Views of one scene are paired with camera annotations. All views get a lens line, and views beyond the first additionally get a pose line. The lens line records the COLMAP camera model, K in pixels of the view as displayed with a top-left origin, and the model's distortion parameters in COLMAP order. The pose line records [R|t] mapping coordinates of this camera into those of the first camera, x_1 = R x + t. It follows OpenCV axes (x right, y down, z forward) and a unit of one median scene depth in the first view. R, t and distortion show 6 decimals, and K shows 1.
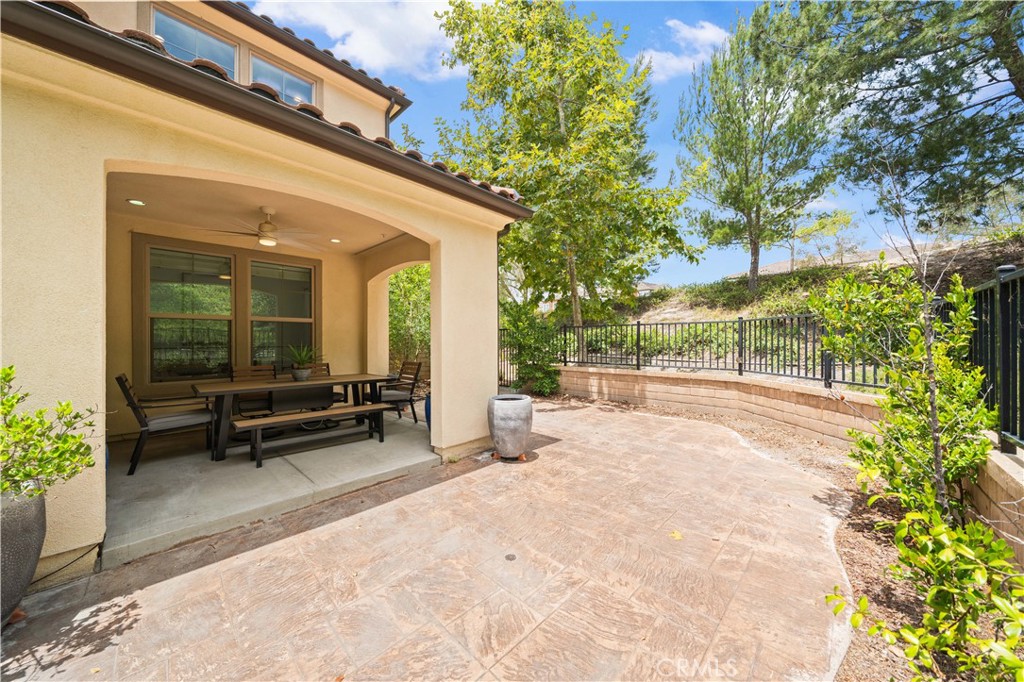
lens RADIAL K [[348.4, 0, 507.4], [0, 348.4, 340.6], [0, 0, 1]] dist [-0.004314, -0.000019]
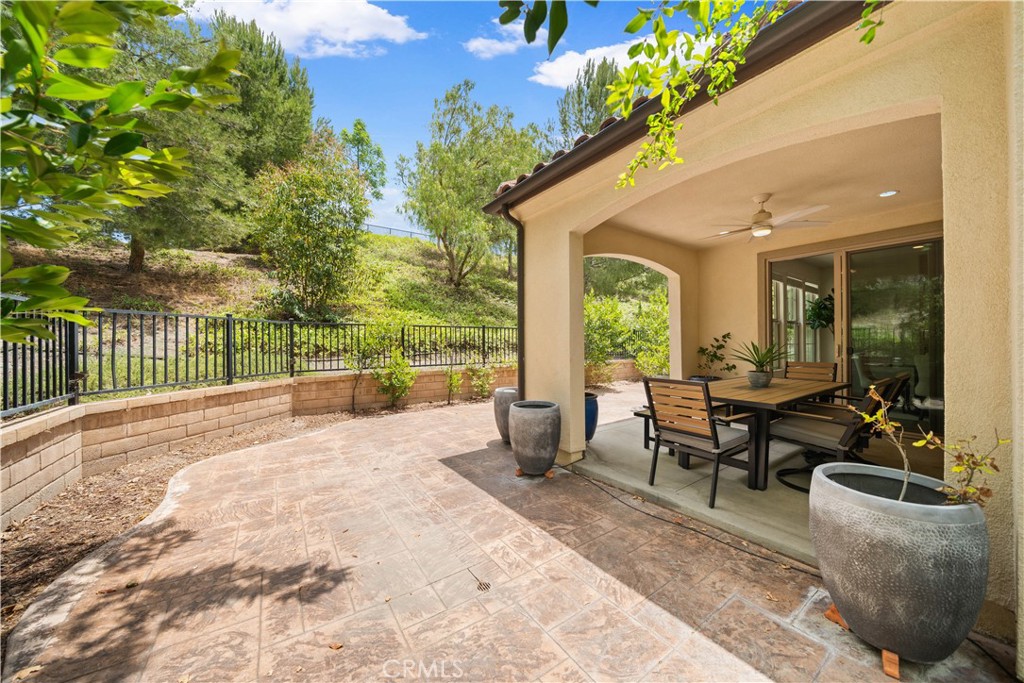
lens RADIAL K [[347.1, 0, 512.0], [0, 347.1, 341.5], [0, 0, 1]] dist [-0.007347, 0.000004]
pose [[-0.981326, 0.009041, 0.192141, -0.224193], [0.008694, 0.999959, -0.002647, 0.009195], [-0.192157, -0.000927, -0.981364, 2.284175]]
